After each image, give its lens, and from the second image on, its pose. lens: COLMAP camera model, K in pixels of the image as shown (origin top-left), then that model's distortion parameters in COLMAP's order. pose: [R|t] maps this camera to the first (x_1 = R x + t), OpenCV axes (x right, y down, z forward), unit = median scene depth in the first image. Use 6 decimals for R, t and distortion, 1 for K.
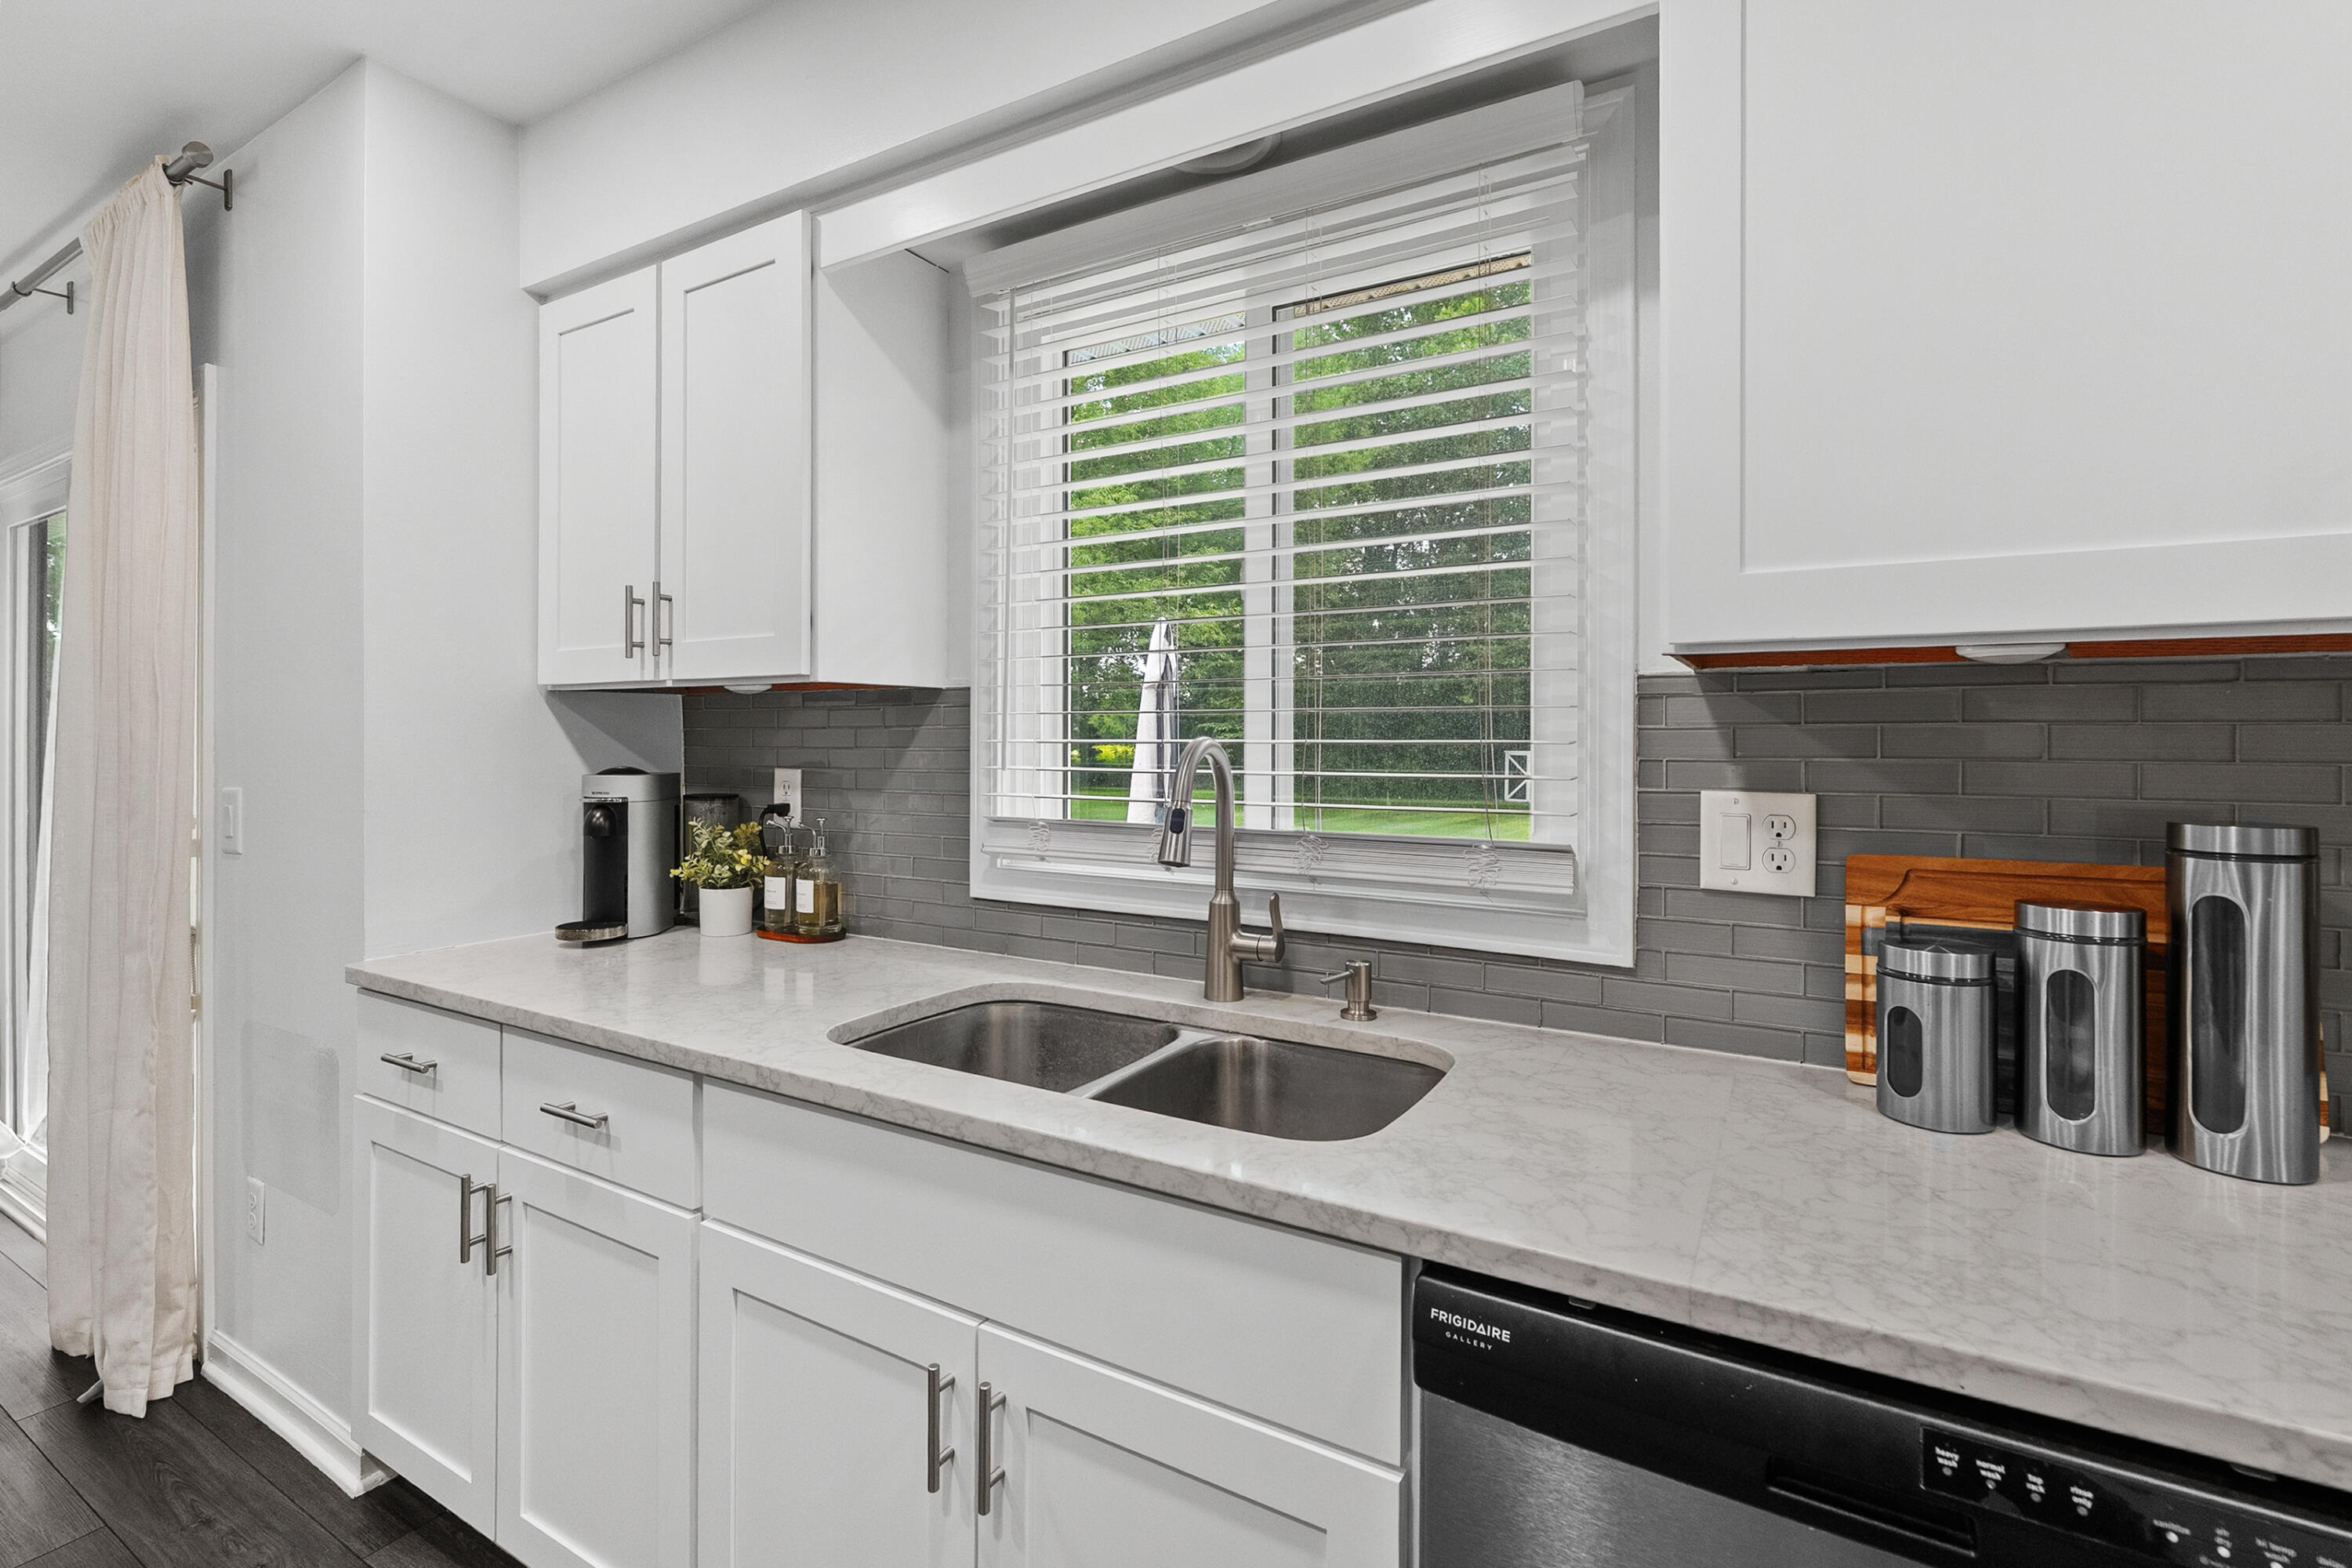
lens RADIAL K [[1058.8, 0, 1163.2], [0, 1058.8, 746.9], [0, 0, 1]] dist [-0.005094, 0.000416]
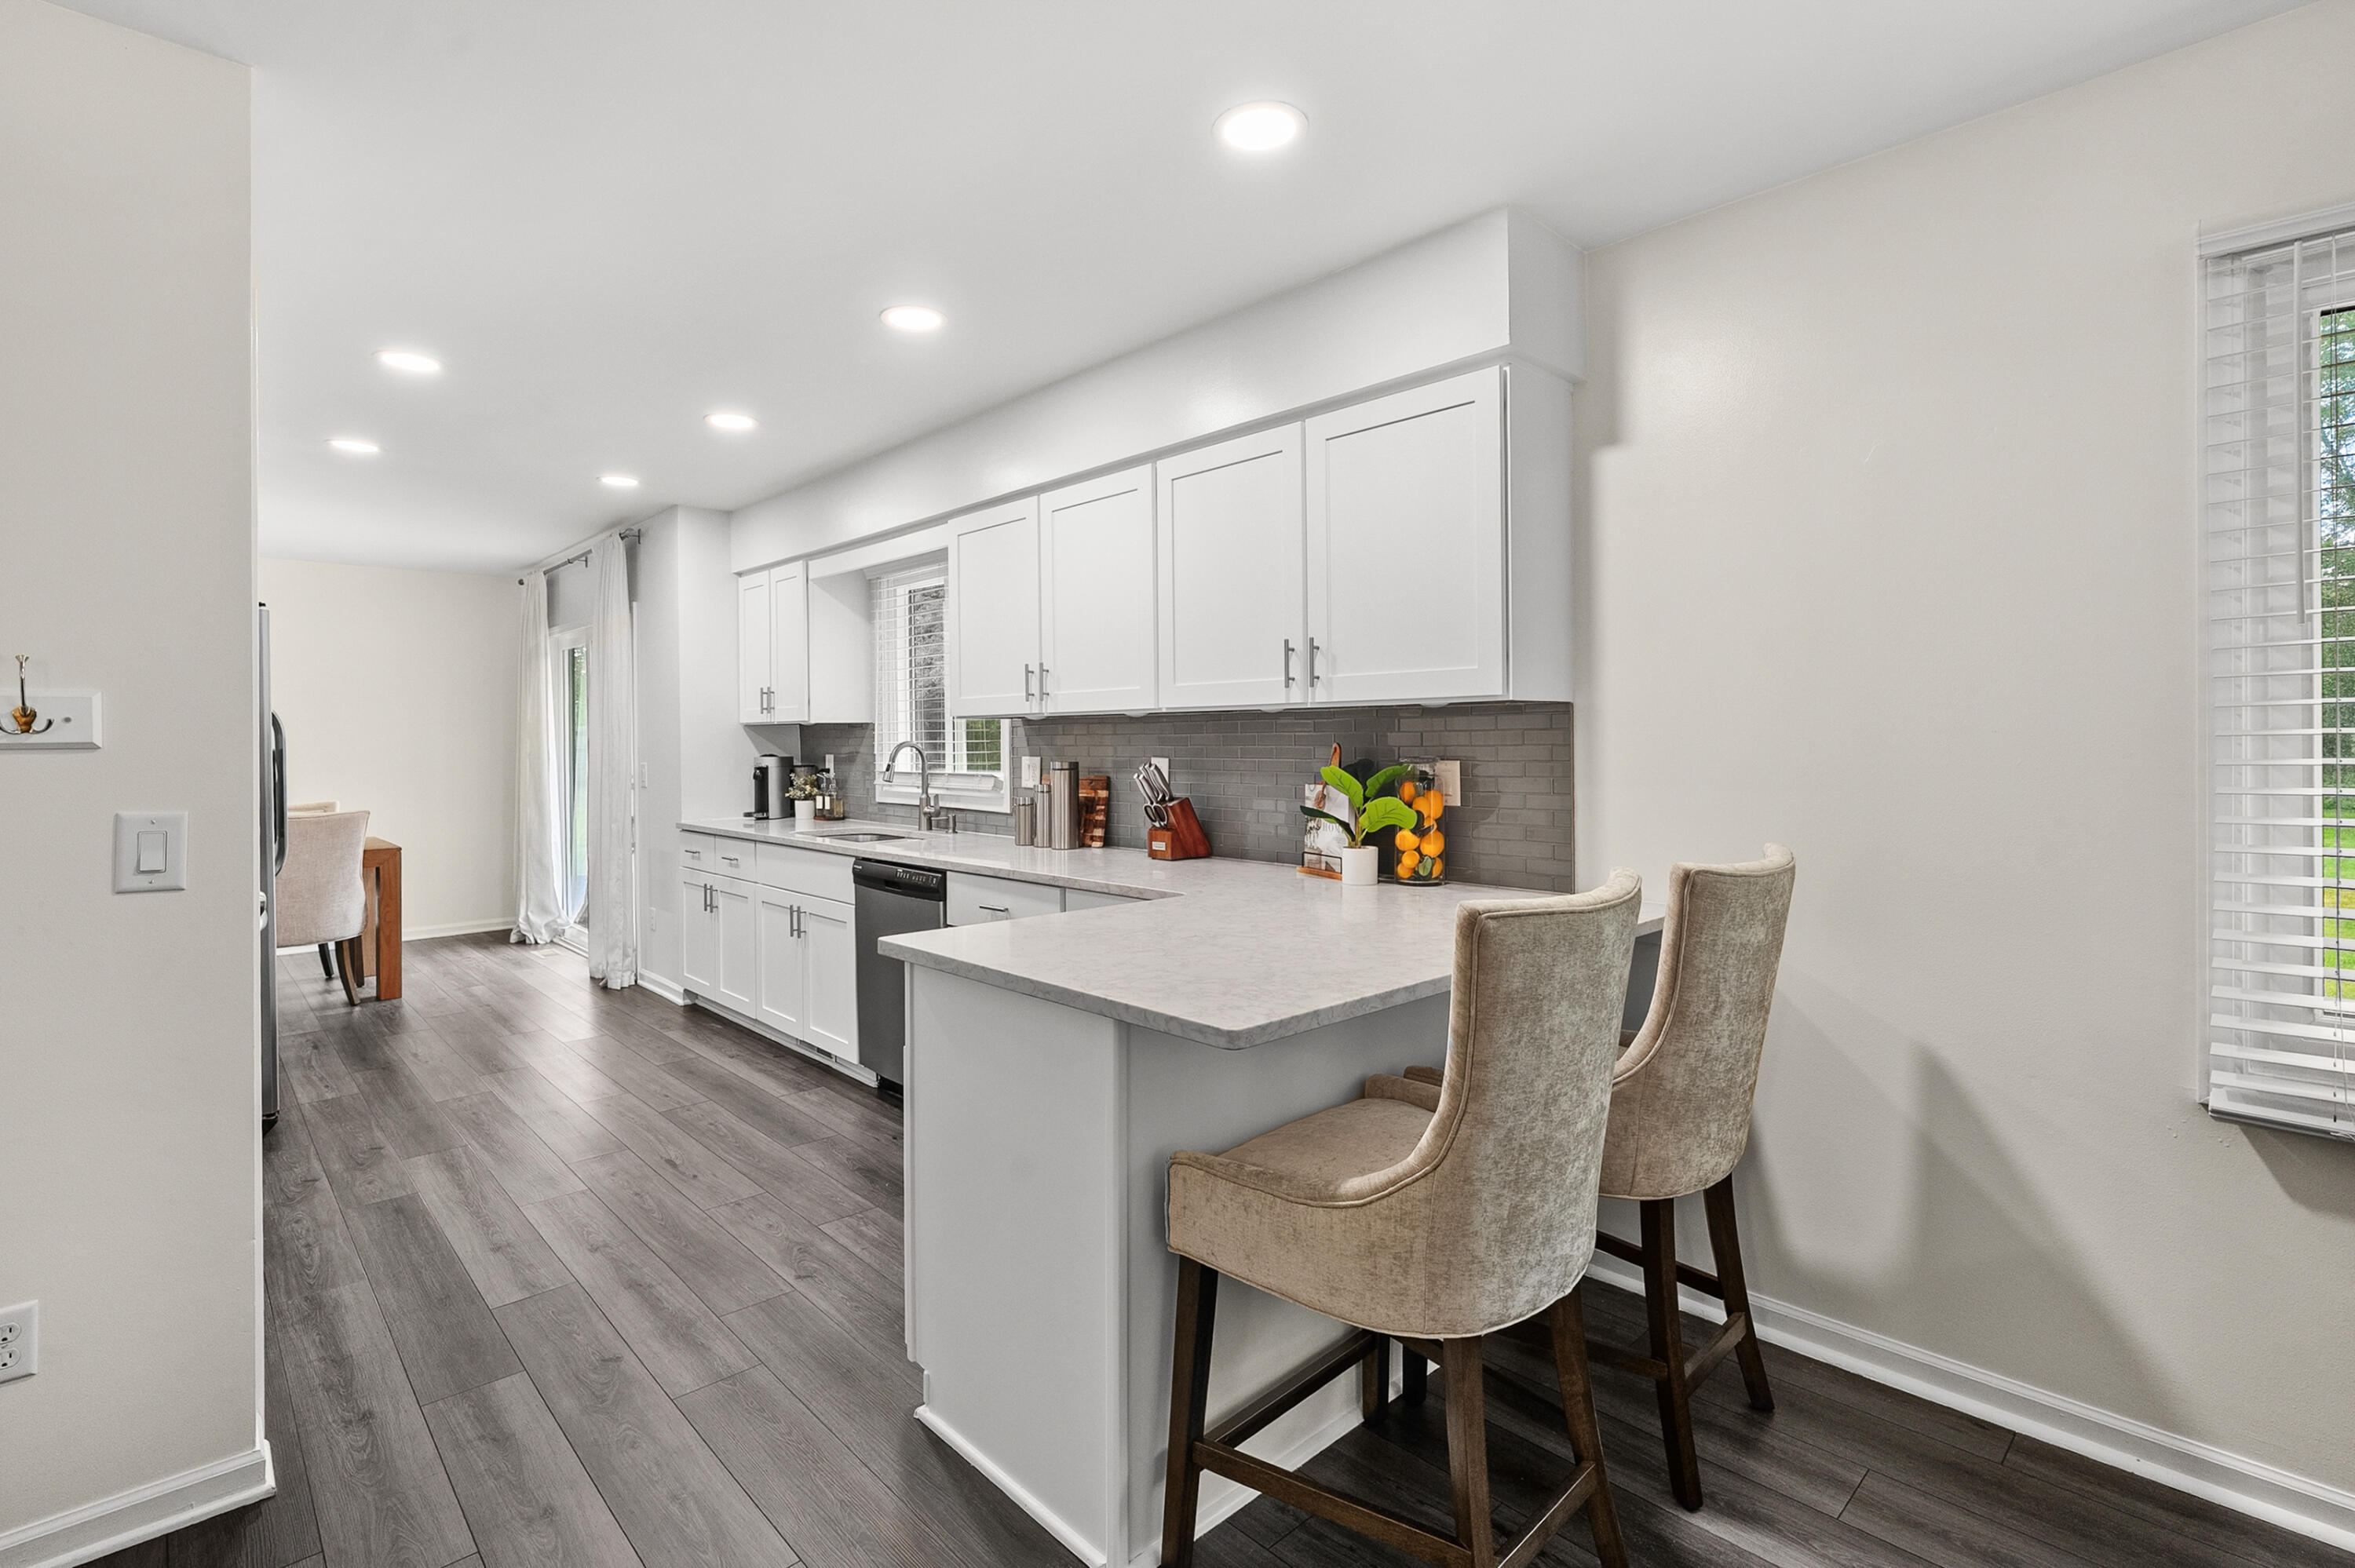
lens RADIAL K [[1060.0, 0, 1164.7], [0, 1060.0, 746.9], [0, 0, 1]] dist [-0.005094, 0.000416]
pose [[0.962413, -0.010726, -0.271379, 1.203351], [0.012231, 0.999918, 0.003855, 0.003744], [0.271315, -0.007029, 0.962465, -1.319380]]
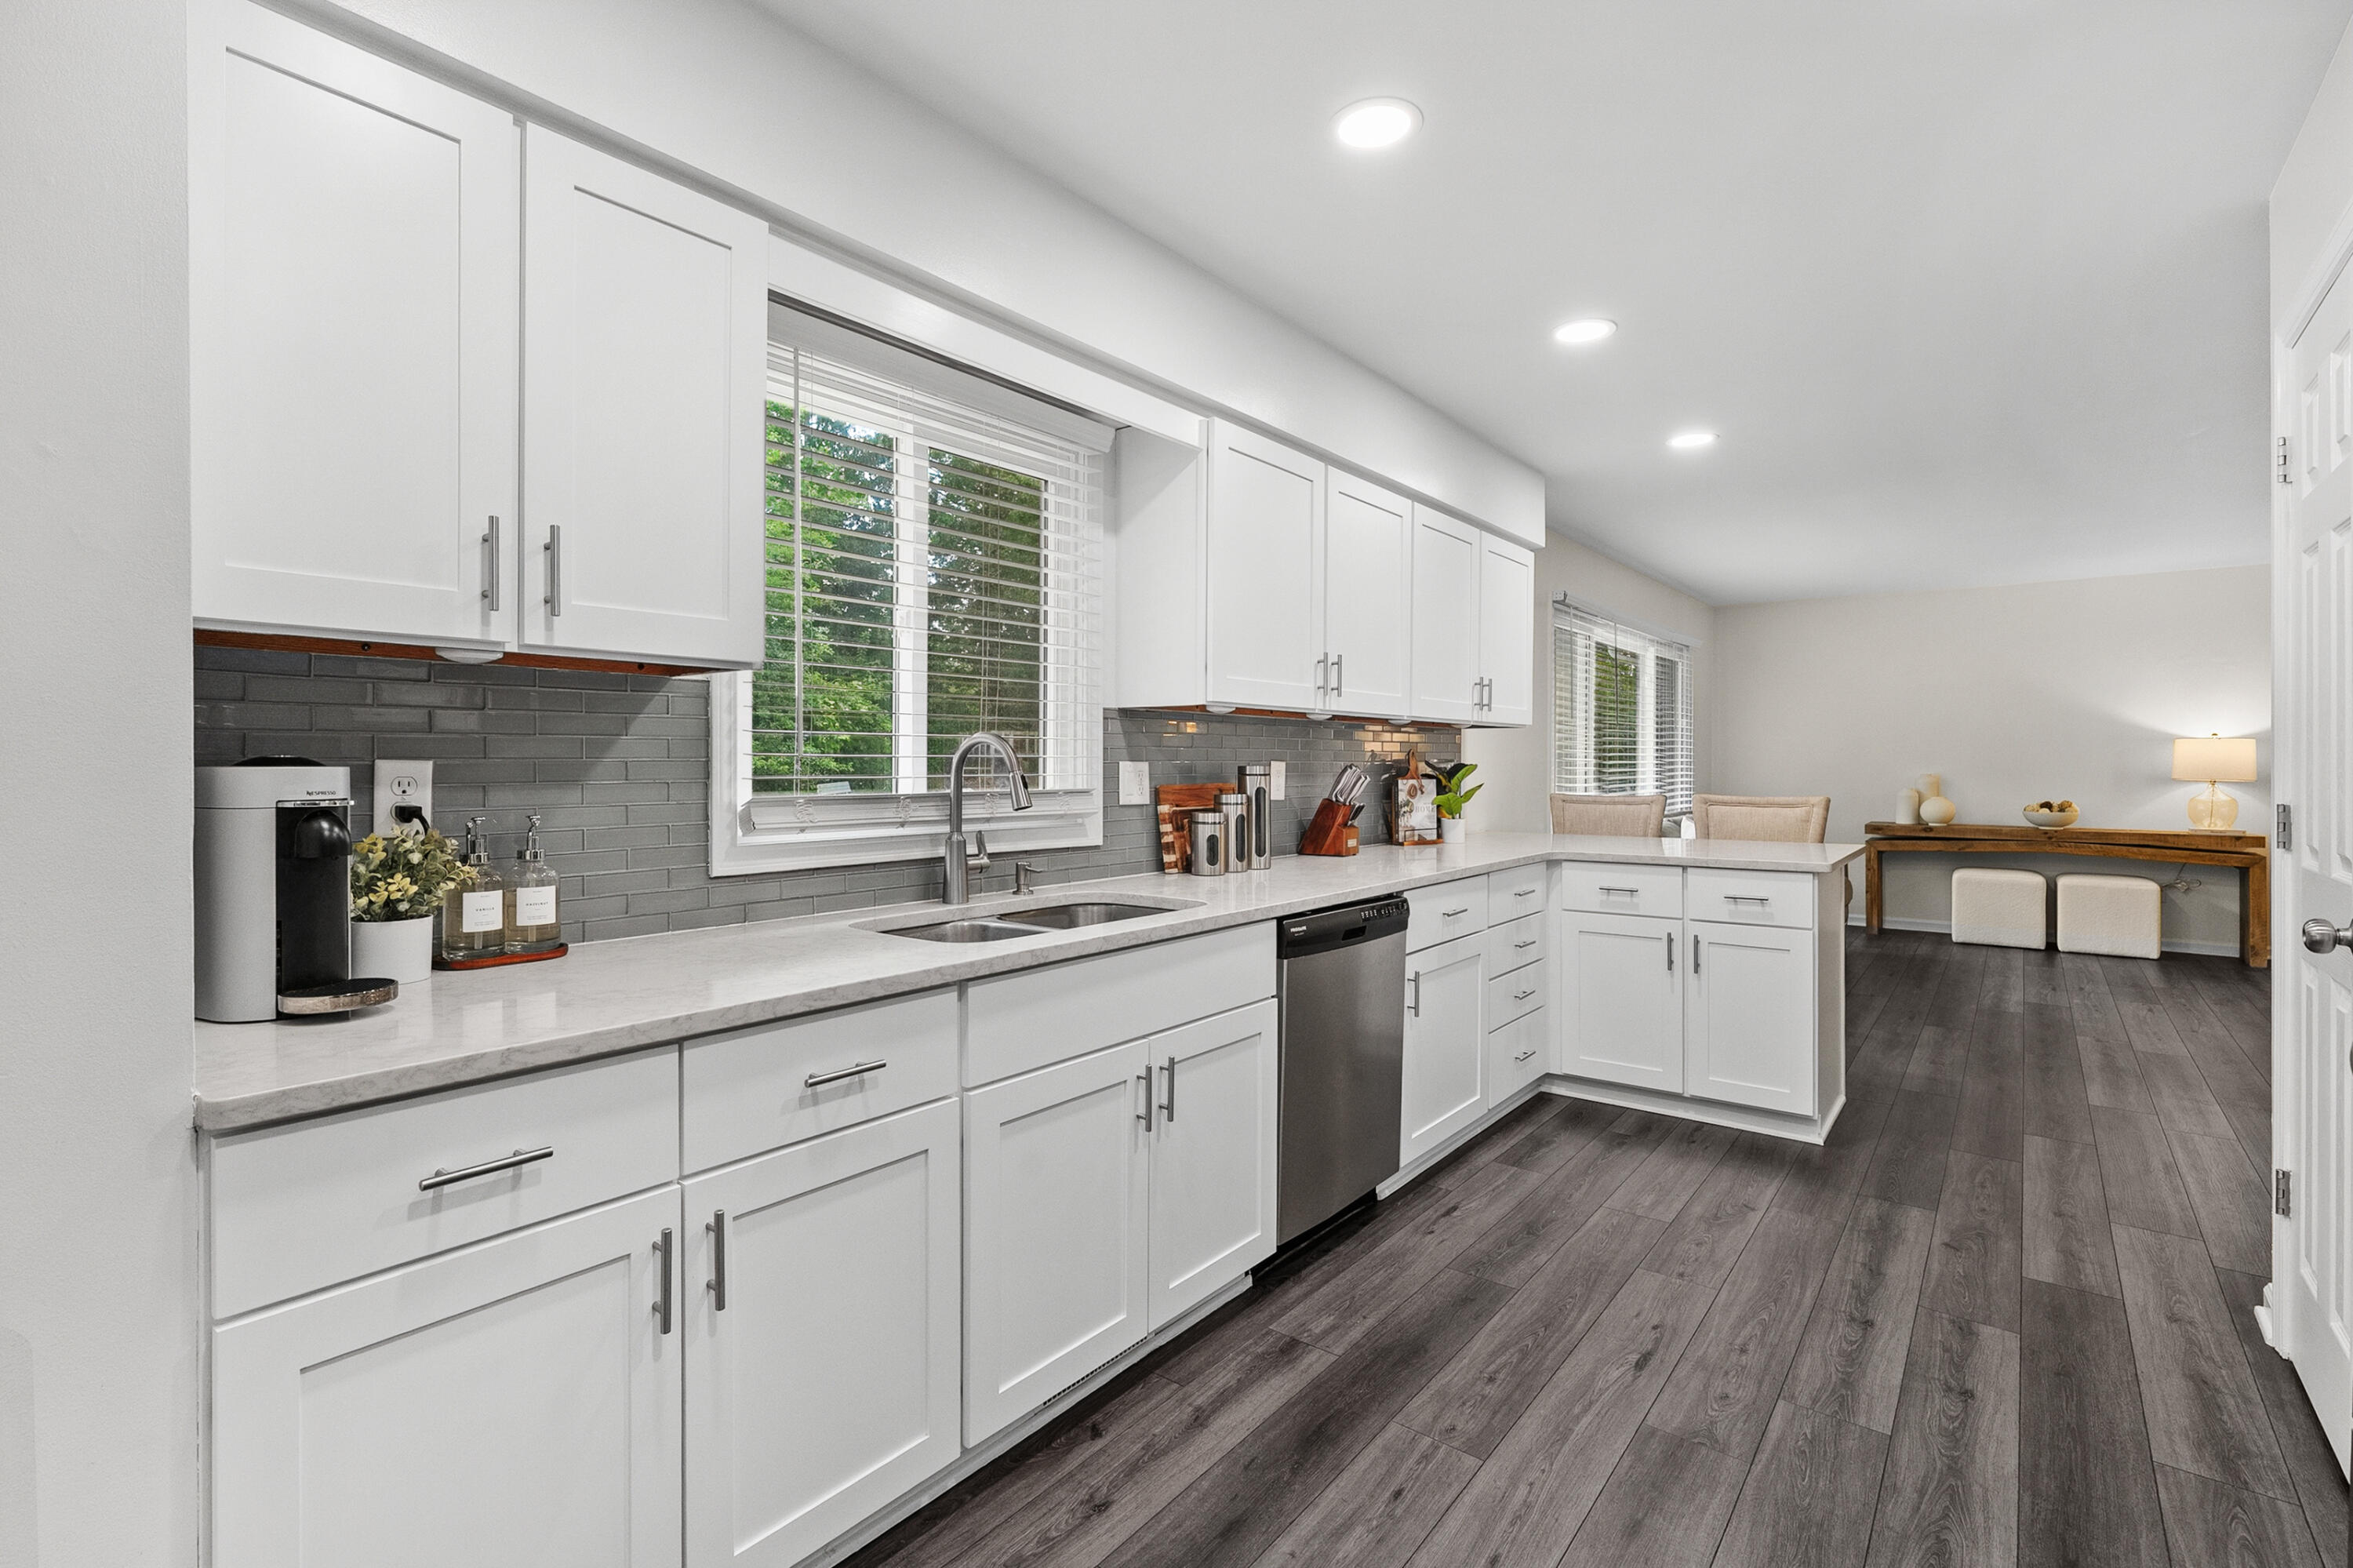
lens RADIAL K [[1047.8, 0, 1174.4], [0, 1047.8, 764.3], [0, 0, 1]] dist [-0.003367, -0.000195]
pose [[0.149823, -0.007266, 0.988686, -1.126346], [0.002934, 0.999972, 0.006904, 0.022016], [-0.988709, 0.001866, 0.149840, 0.368095]]
